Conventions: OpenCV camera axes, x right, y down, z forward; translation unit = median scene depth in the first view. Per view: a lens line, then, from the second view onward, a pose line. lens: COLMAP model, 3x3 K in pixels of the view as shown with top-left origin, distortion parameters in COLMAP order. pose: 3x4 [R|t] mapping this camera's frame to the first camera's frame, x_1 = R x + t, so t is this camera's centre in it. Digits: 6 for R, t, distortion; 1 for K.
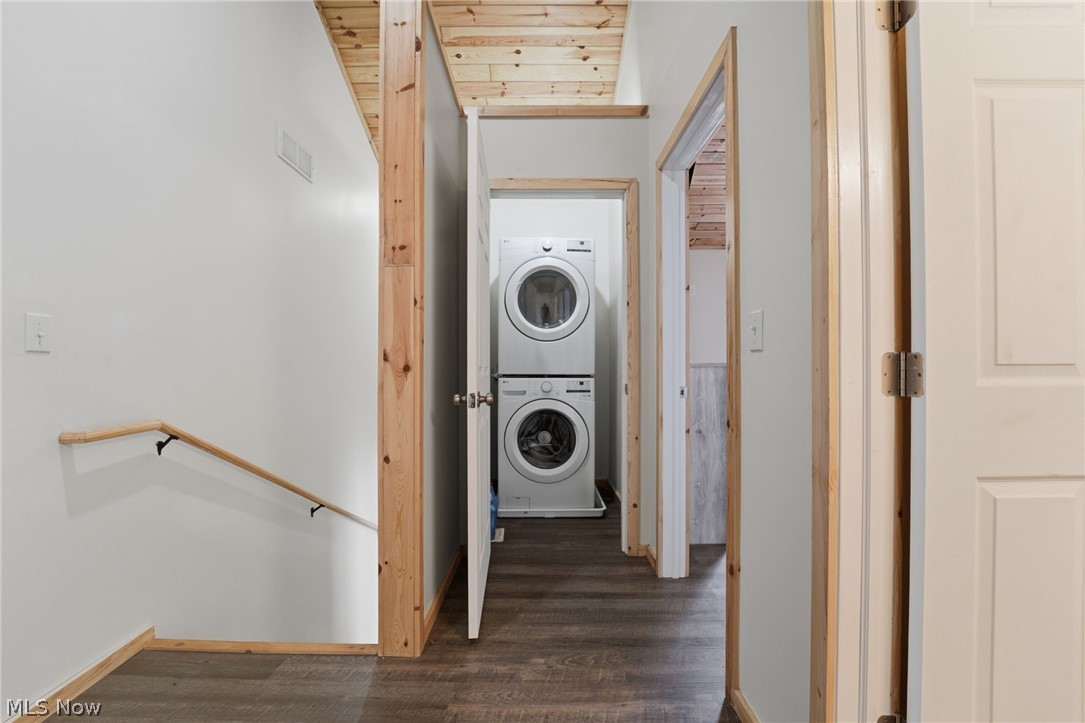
lens RADIAL K [[448.4, 0, 542.0], [0, 448.4, 364.3], [0, 0, 1]] dist [-0.024617, -0.000054]
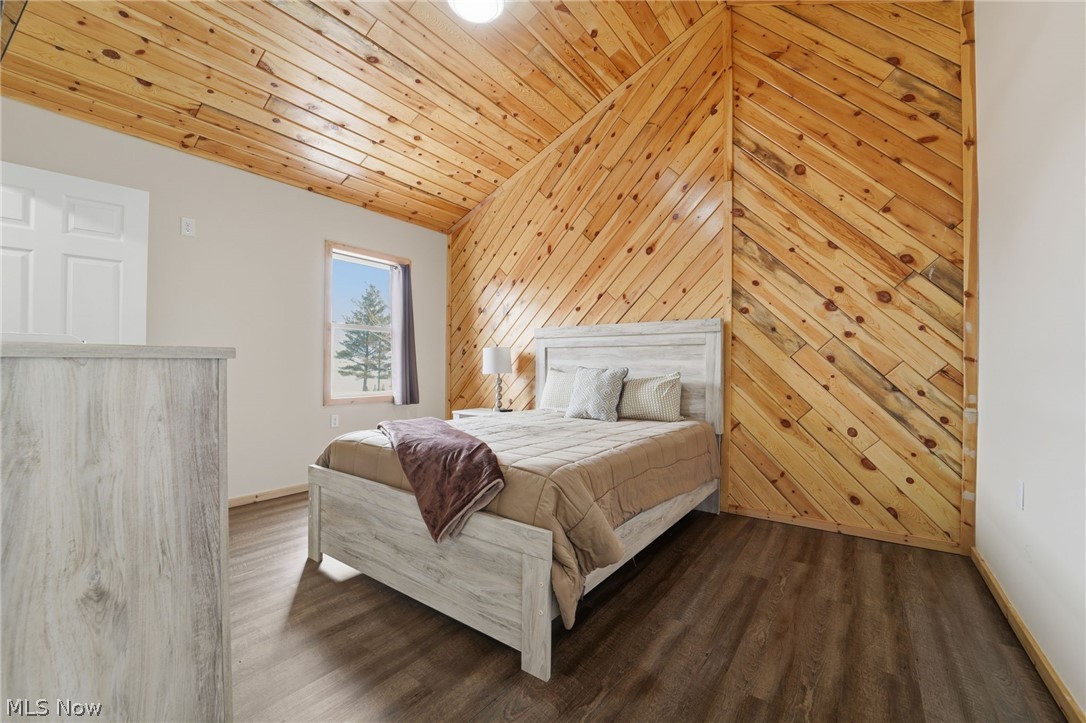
lens RADIAL K [[448.8, 0, 543.9], [0, 448.8, 369.1], [0, 0, 1]] dist [-0.024617, -0.000054]
pose [[0.584447, 0.002762, 0.811428, 0.295694], [-0.009875, 0.999944, 0.003709, 0.009040], [-0.811372, -0.010181, 0.584441, 0.624111]]
